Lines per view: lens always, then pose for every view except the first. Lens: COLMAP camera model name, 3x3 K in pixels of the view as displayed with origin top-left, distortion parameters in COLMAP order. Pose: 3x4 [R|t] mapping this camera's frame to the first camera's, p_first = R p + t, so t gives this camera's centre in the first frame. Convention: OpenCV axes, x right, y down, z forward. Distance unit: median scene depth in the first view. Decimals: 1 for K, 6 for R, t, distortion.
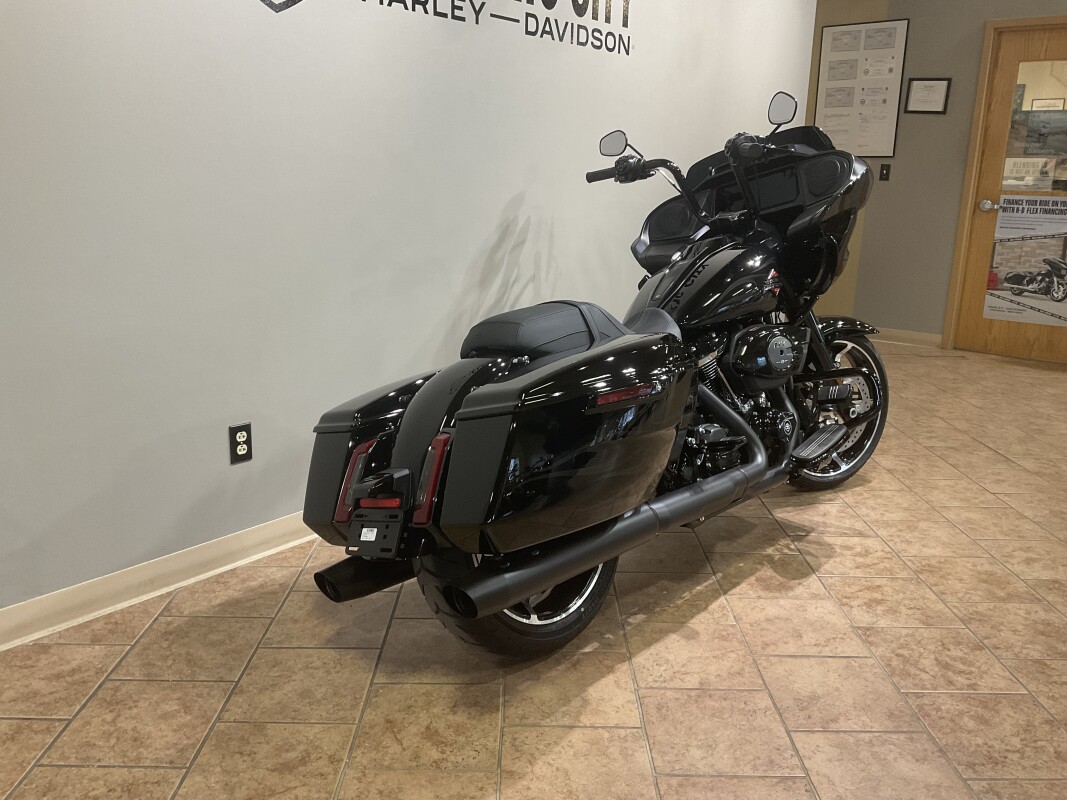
lens RADIAL K [[876.3, 0, 533.5], [0, 876.3, 400.0], [0, 0, 1]] dist [0.064001, -0.113408]
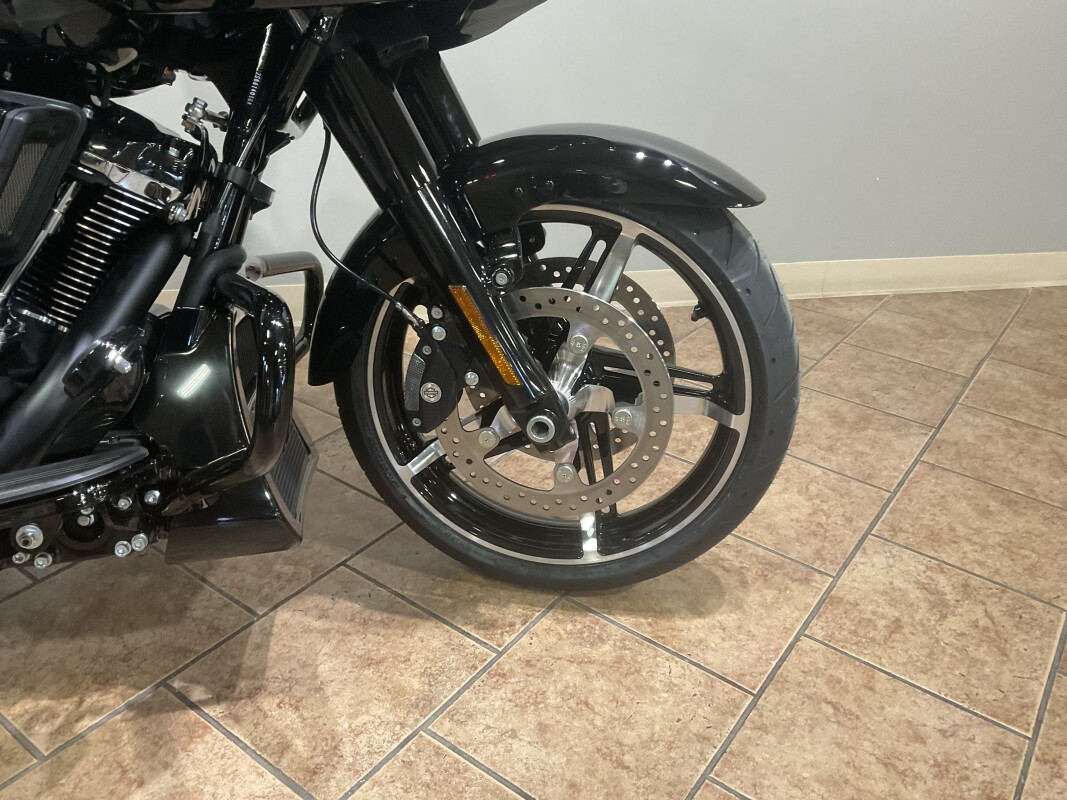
lens RADIAL K [[896.0, 0, 537.8], [0, 896.0, 375.9], [0, 0, 1]] dist [0.031663, -0.066832]
pose [[0.804004, 0.276673, -0.526335, 0.570287], [-0.173639, 0.955819, 0.237193, -0.090165], [0.568706, -0.099312, 0.816524, 0.769161]]
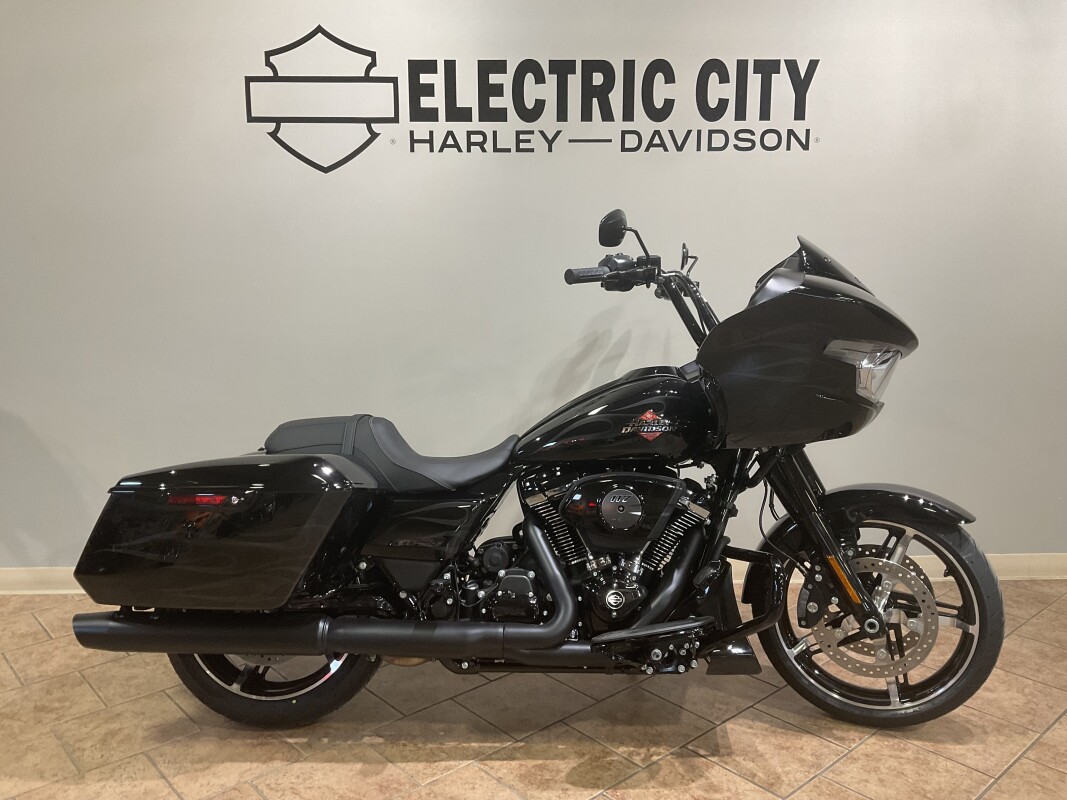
lens RADIAL K [[887.5, 0, 531.9], [0, 887.5, 387.0], [0, 0, 1]] dist [0.030087, -0.049975]
pose [[0.654097, 0.089875, -0.751053, 0.748117], [-0.168636, 0.985253, -0.028966, -0.113361], [0.737374, 0.145600, 0.659607, 0.322198]]
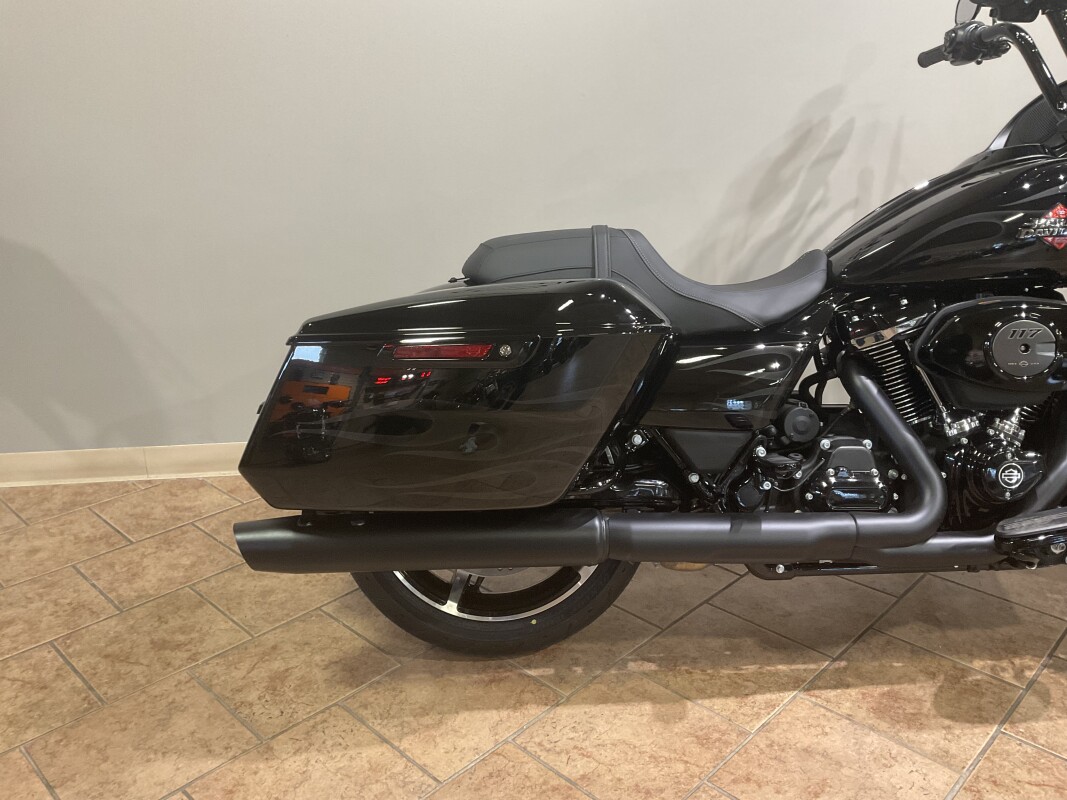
lens RADIAL K [[884.1, 0, 533.5], [0, 884.1, 400.0], [0, 0, 1]] dist [0.067105, -0.141639]
pose [[0.711304, 0.201719, -0.673317, 0.399766], [-0.147158, 0.979443, 0.137971, -0.047031], [0.687307, 0.000945, 0.726366, 0.309795]]
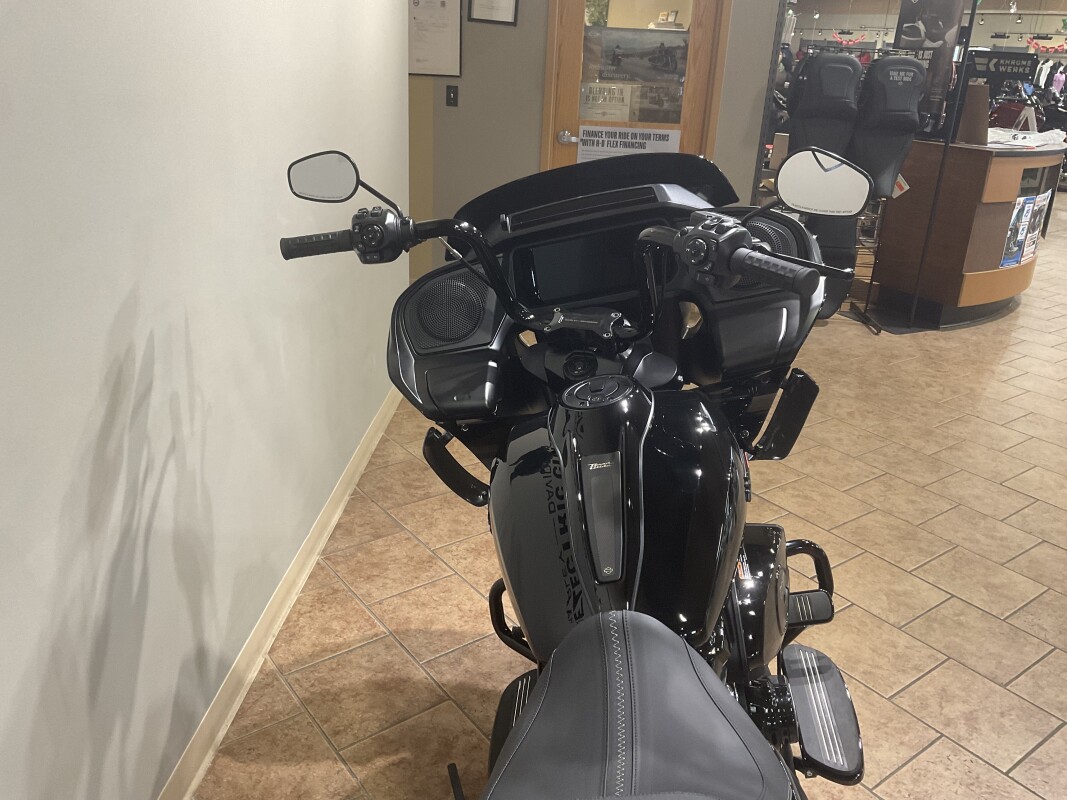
lens RADIAL K [[889.4, 0, 533.5], [0, 889.4, 400.0], [0, 0, 1]] dist [0.054333, -0.065213]
pose [[0.804709, -0.201883, 0.558289, -0.128313], [0.117165, 0.975914, 0.184021, -0.267973], [-0.581993, -0.082671, 0.808981, 0.559574]]
